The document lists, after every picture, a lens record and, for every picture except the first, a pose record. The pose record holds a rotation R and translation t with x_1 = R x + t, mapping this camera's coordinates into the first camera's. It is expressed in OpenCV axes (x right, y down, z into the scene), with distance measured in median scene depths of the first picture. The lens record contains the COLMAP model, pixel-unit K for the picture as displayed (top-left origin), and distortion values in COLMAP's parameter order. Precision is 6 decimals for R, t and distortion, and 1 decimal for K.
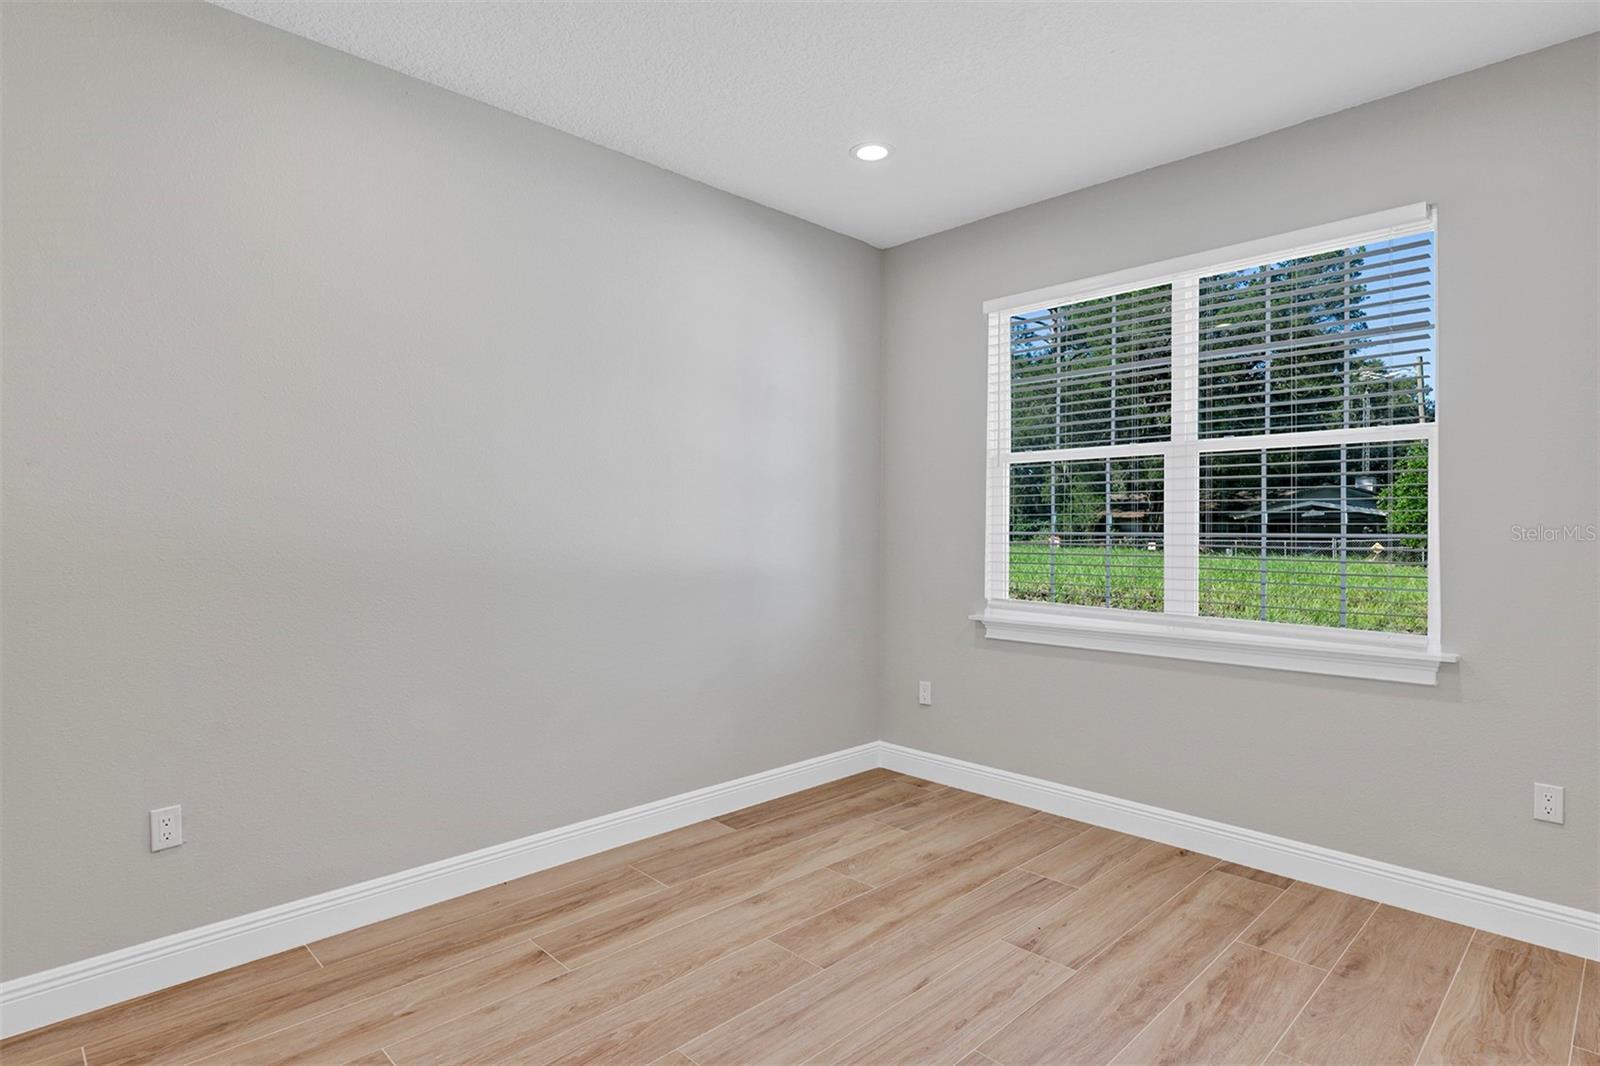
lens RADIAL K [[826.7, 0, 834.3], [0, 826.7, 536.4], [0, 0, 1]] dist [-0.001037, 0.002482]
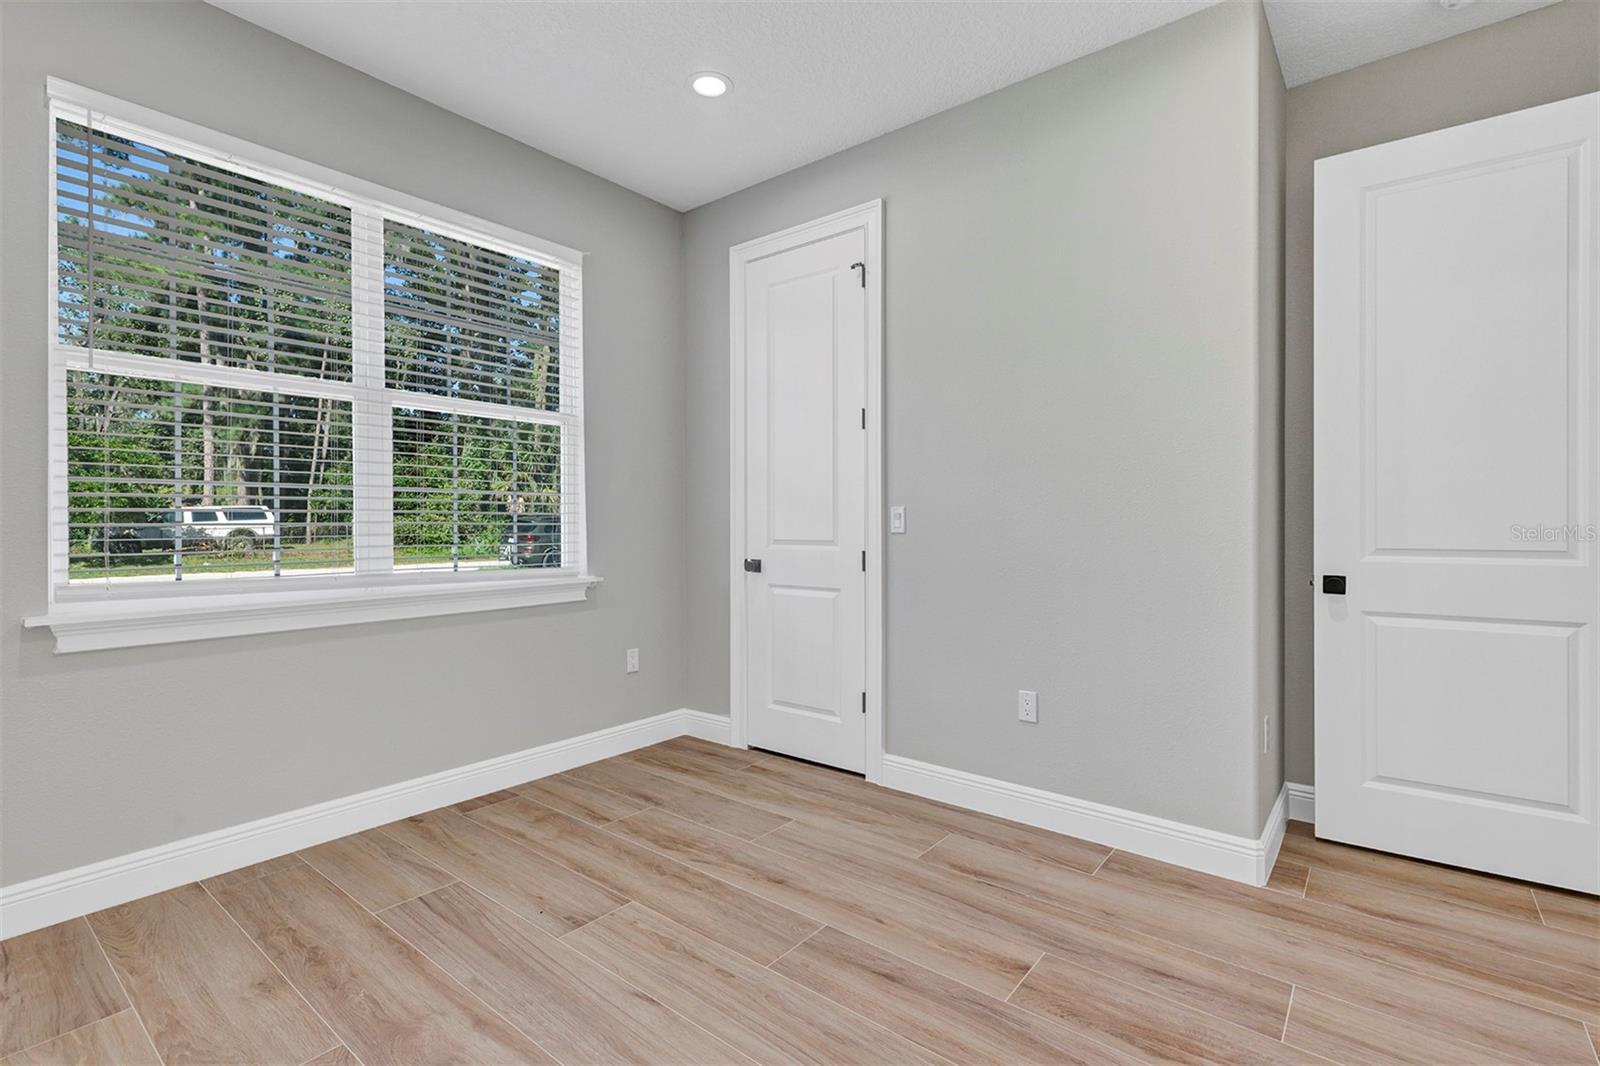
lens RADIAL K [[726.5, 0, 778.1], [0, 726.5, 533.4], [0, 0, 1]] dist [0.007899, 0.000707]
pose [[-0.066006, -0.017507, 0.997666, -0.535169], [0.008980, 0.999795, 0.018139, 0.048329], [-0.997779, 0.010156, -0.065836, 0.766141]]
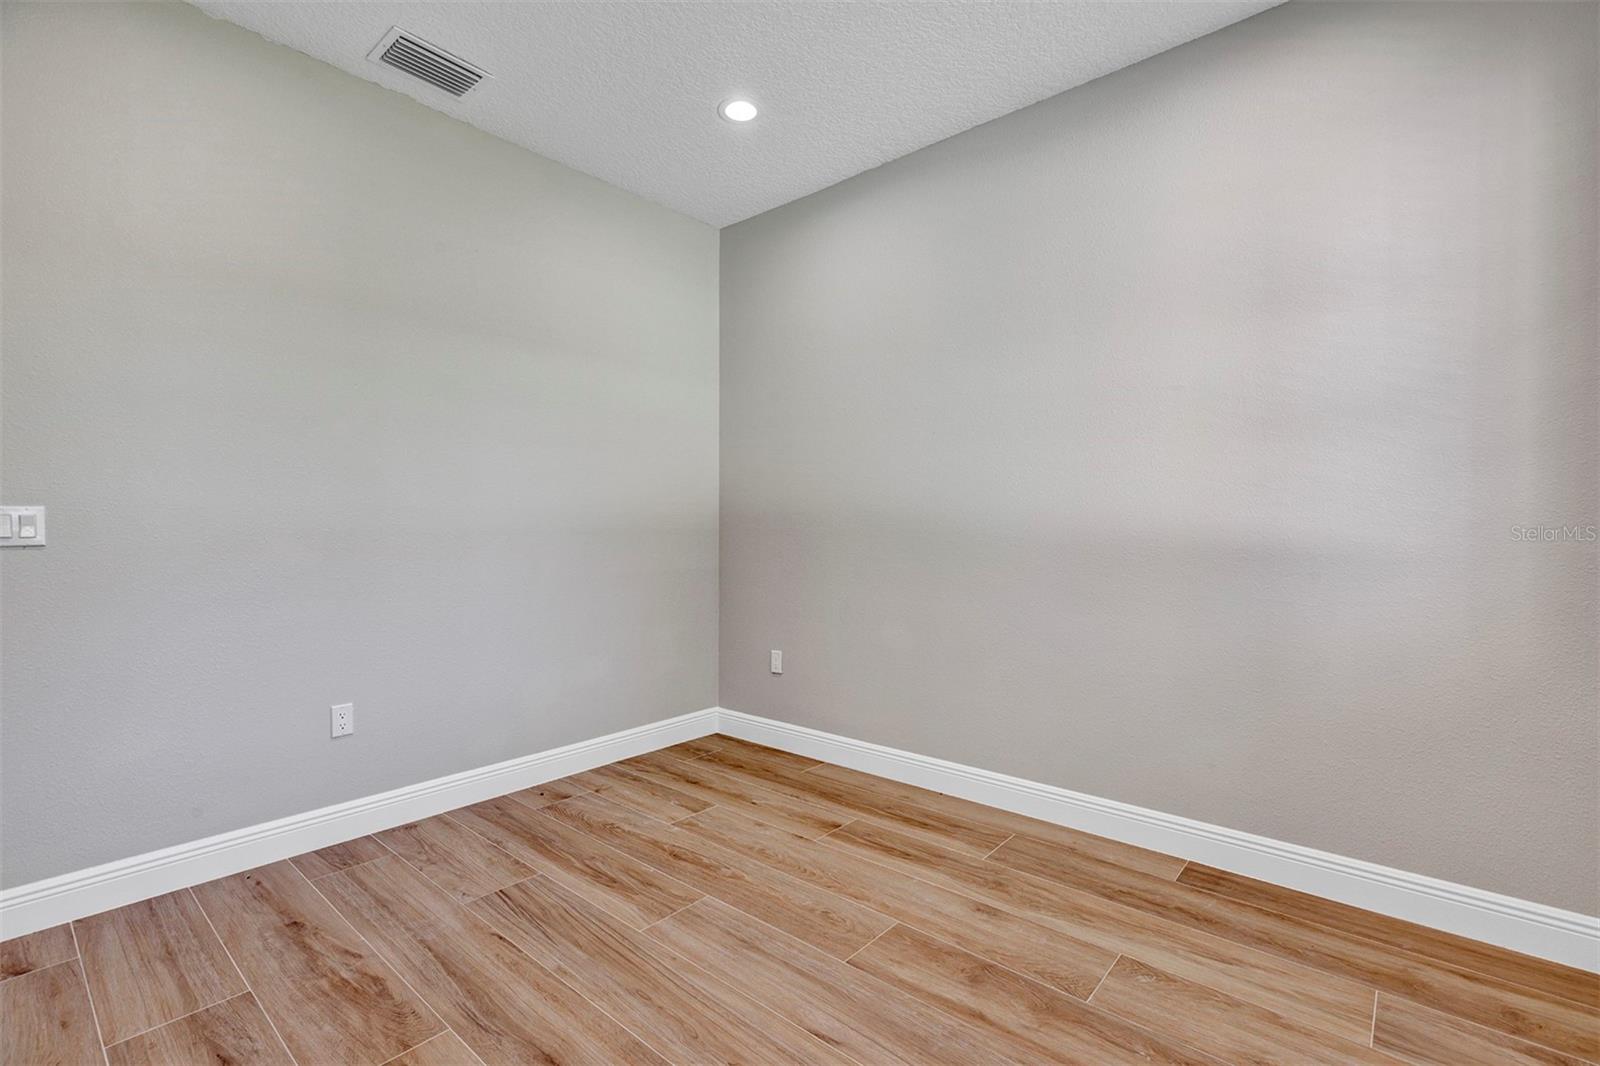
lens RADIAL K [[726.5, 0, 799.5], [0, 726.5, 536.1], [0, 0, 1]] dist [0.007899, 0.000707]
pose [[0.055172, 0.005074, -0.998464, 0.671474], [-0.009325, 0.999946, 0.004567, 0.050637], [0.998433, 0.009059, 0.055216, 0.785438]]
